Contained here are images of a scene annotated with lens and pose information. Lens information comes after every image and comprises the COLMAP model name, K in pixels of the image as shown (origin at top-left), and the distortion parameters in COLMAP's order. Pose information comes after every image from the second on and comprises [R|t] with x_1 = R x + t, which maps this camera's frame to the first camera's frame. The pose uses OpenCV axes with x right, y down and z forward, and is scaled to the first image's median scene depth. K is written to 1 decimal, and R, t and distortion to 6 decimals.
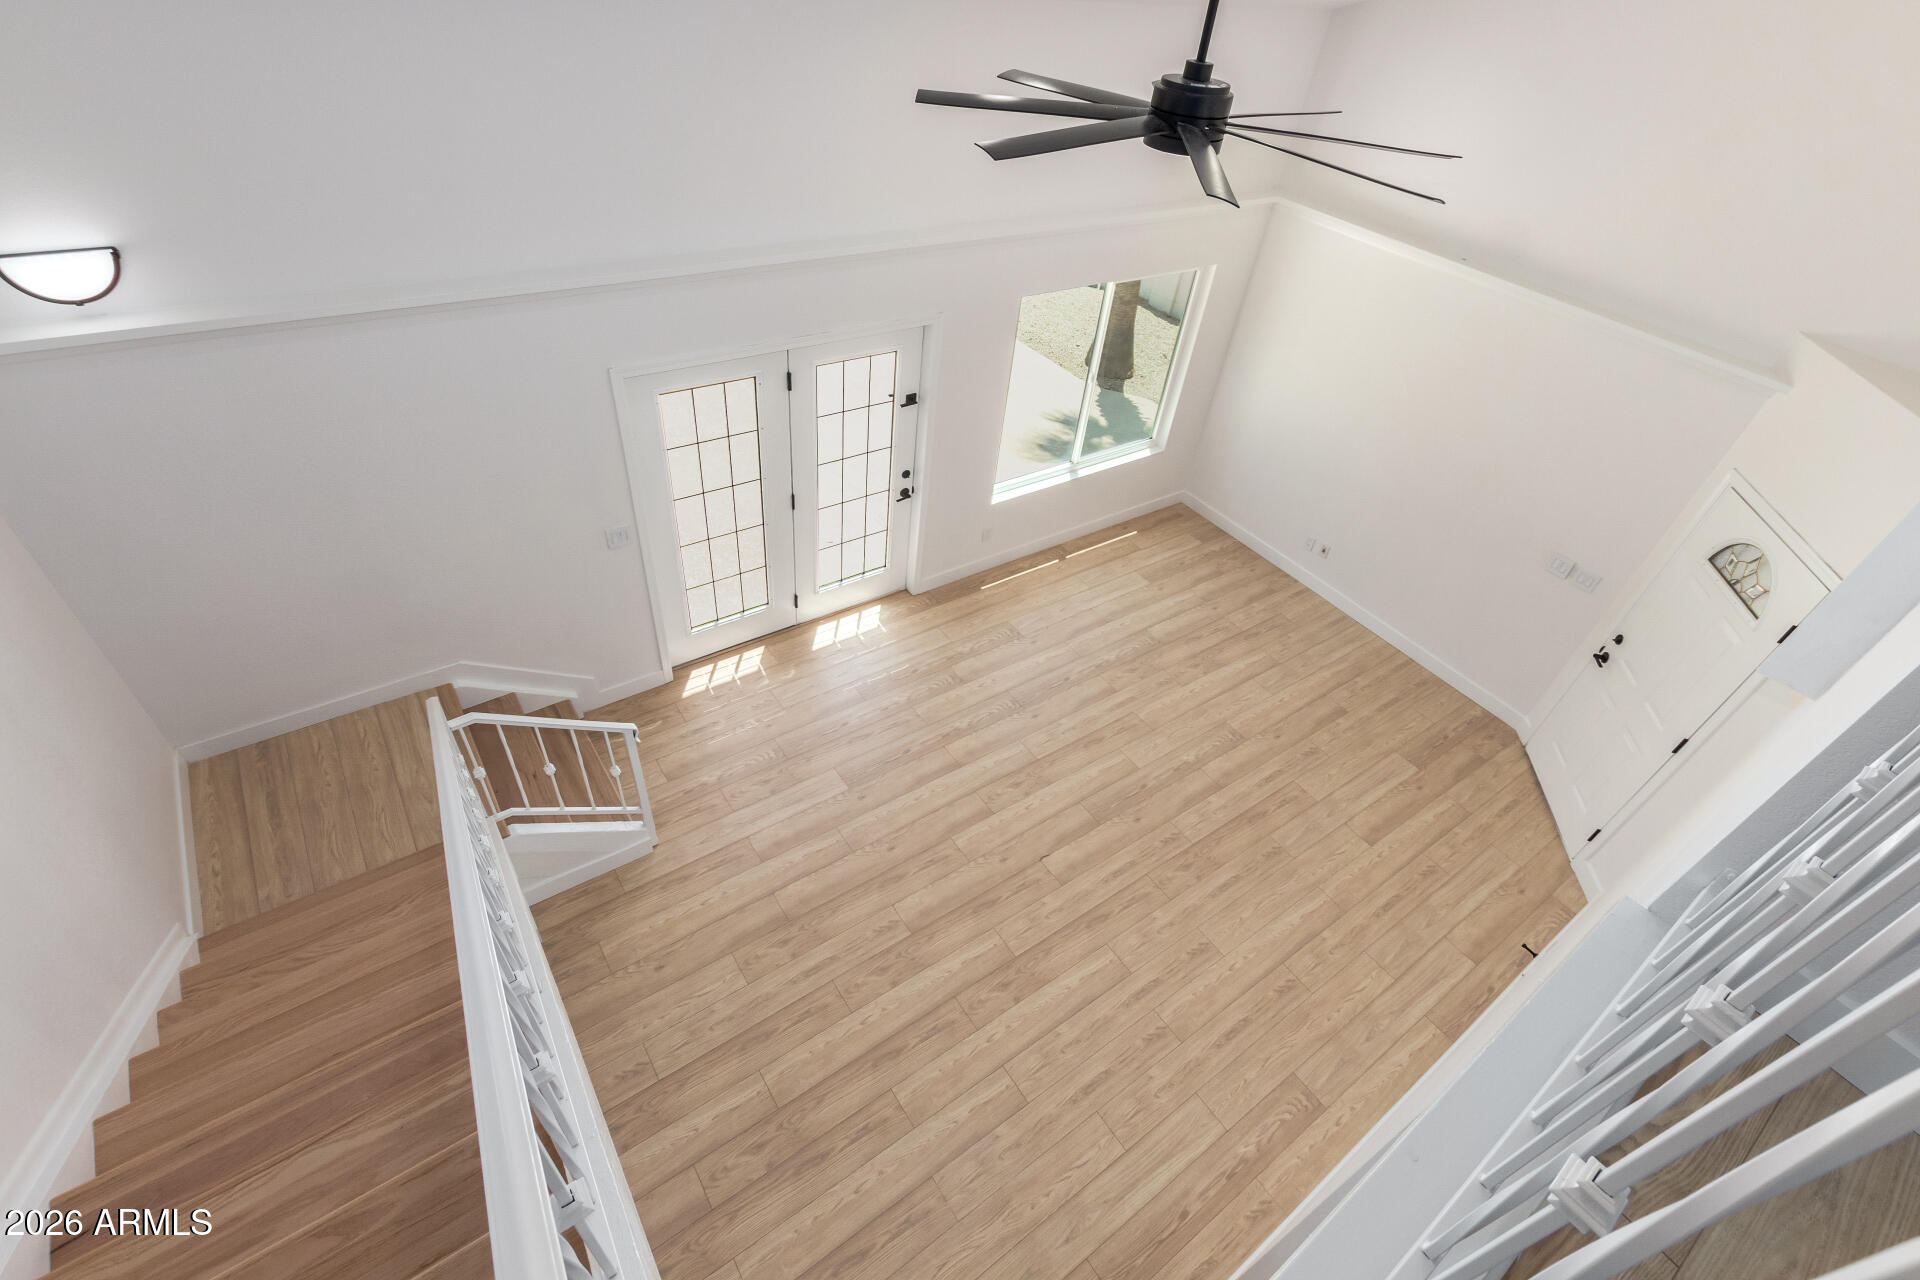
lens RADIAL K [[862.8, 0, 960.0], [0, 862.8, 640.0], [0, 0, 1]] dist [0.001095, 0.000364]
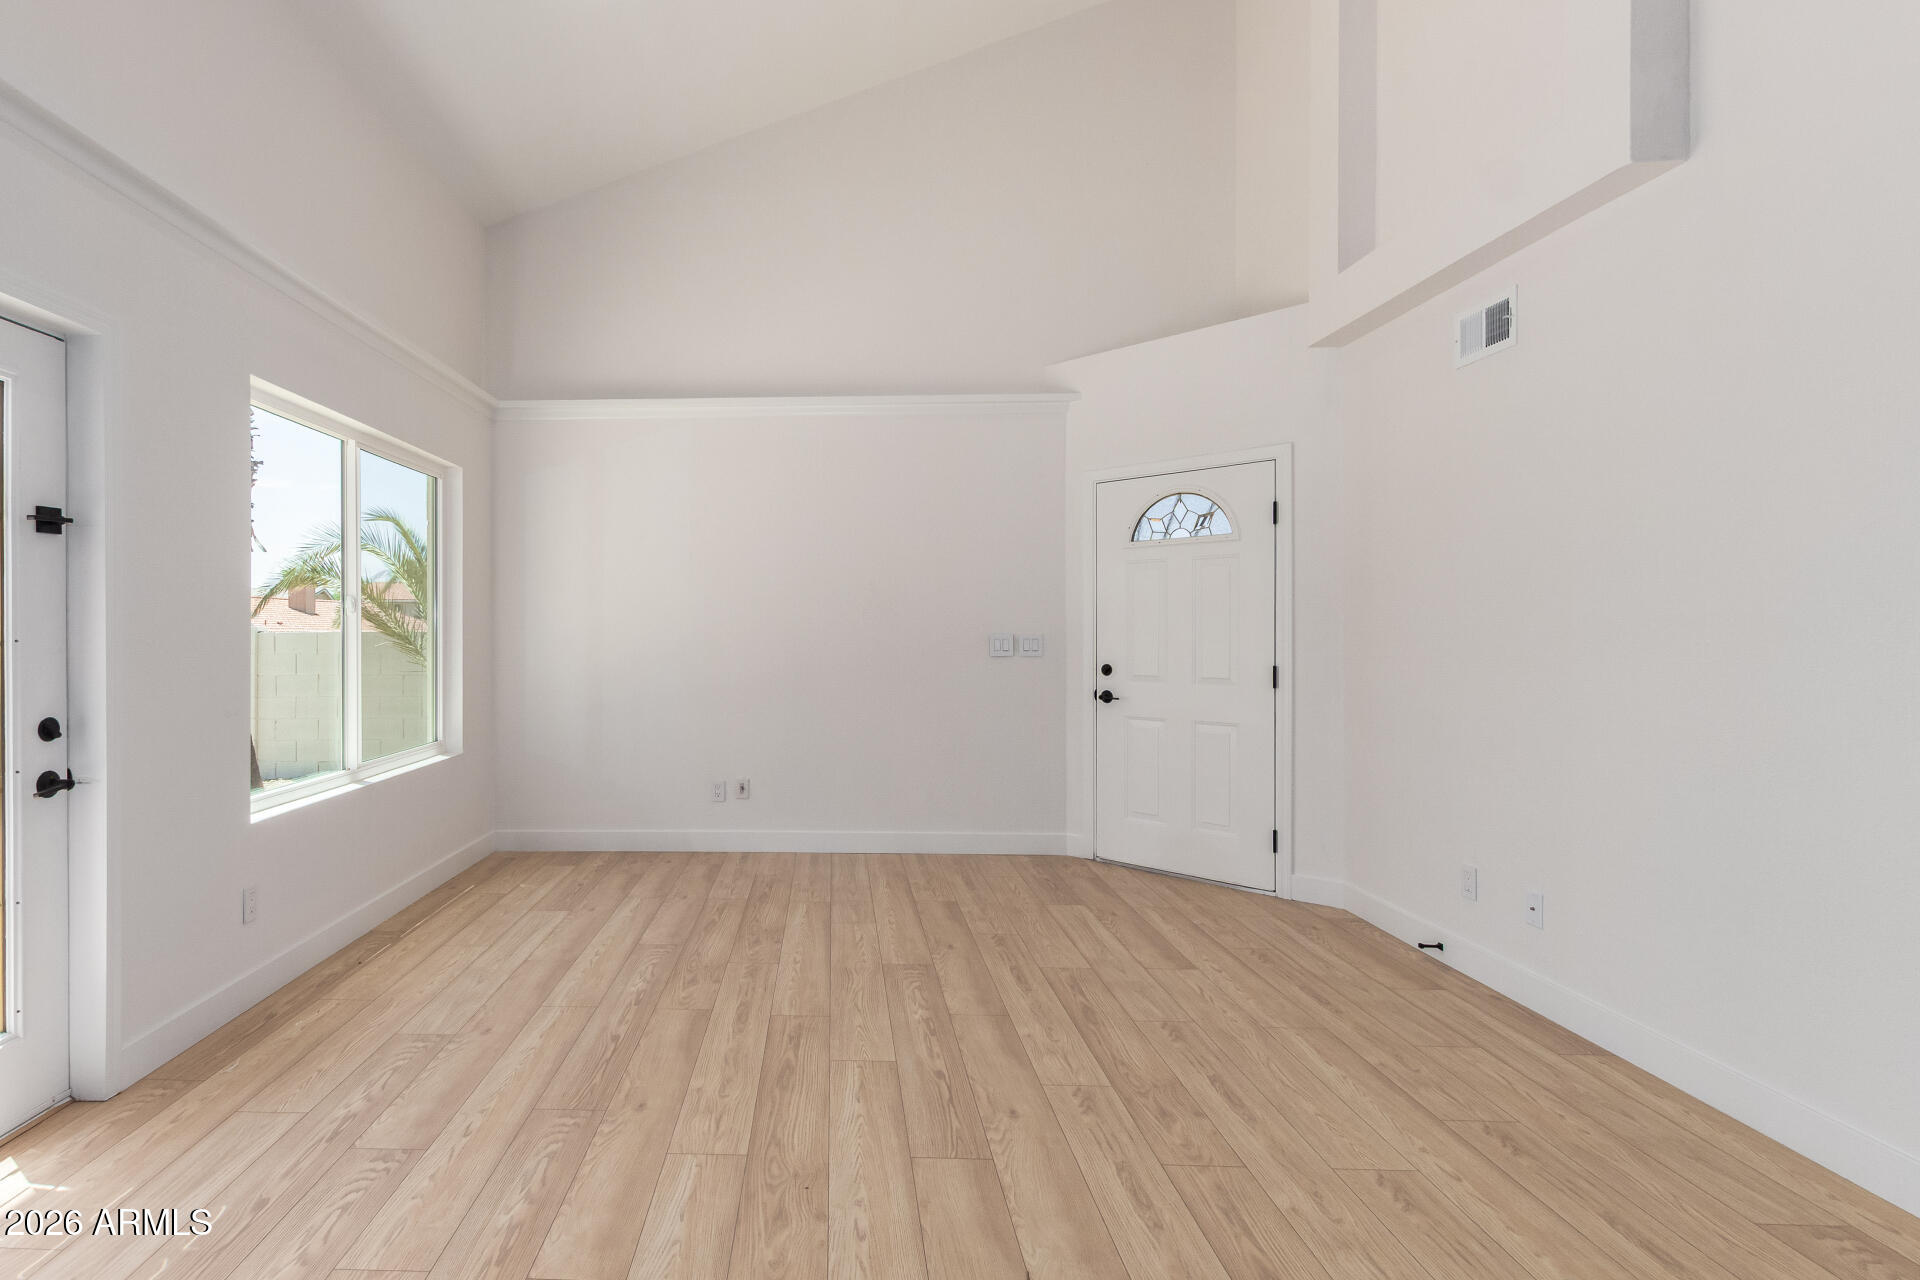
lens RADIAL K [[940.4, 0, 791.8], [0, 940.4, 629.1], [0, 0, 1]] dist [0.004057, -0.000949]
pose [[0.609647, -0.091421, 0.787384, -0.203309], [0.564641, 0.747251, -0.350423, 0.120485], [-0.556338, 0.658223, 0.507179, 0.618066]]
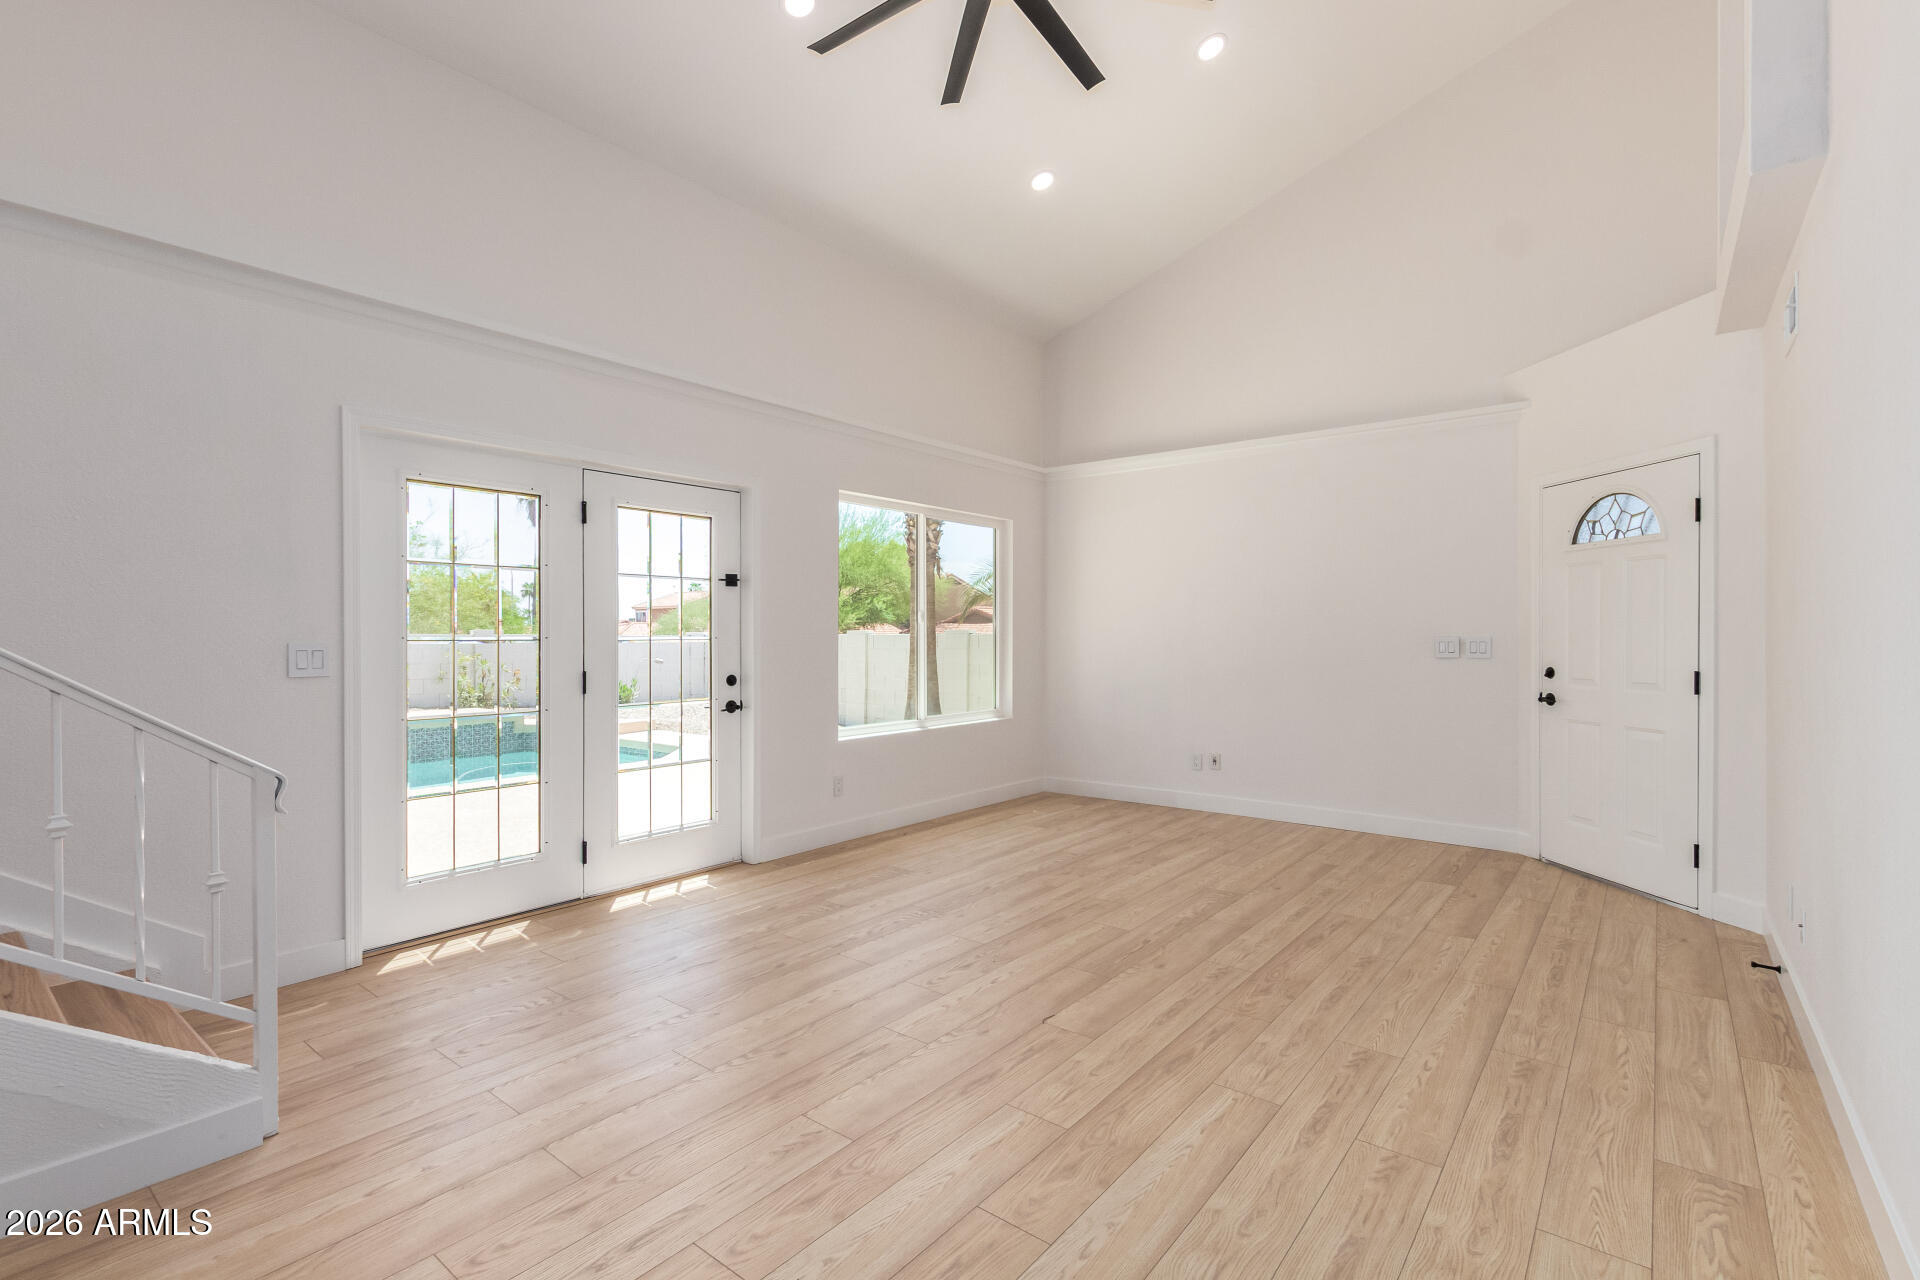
lens RADIAL K [[873.1, 0, 960.0], [0, 873.1, 640.0], [0, 0, 1]] dist [0.002277, -0.001037]
pose [[0.955890, -0.097400, 0.277107, -0.087100], [0.252763, 0.753332, -0.607125, 0.358199], [-0.149620, 0.650387, 0.744722, 0.358454]]
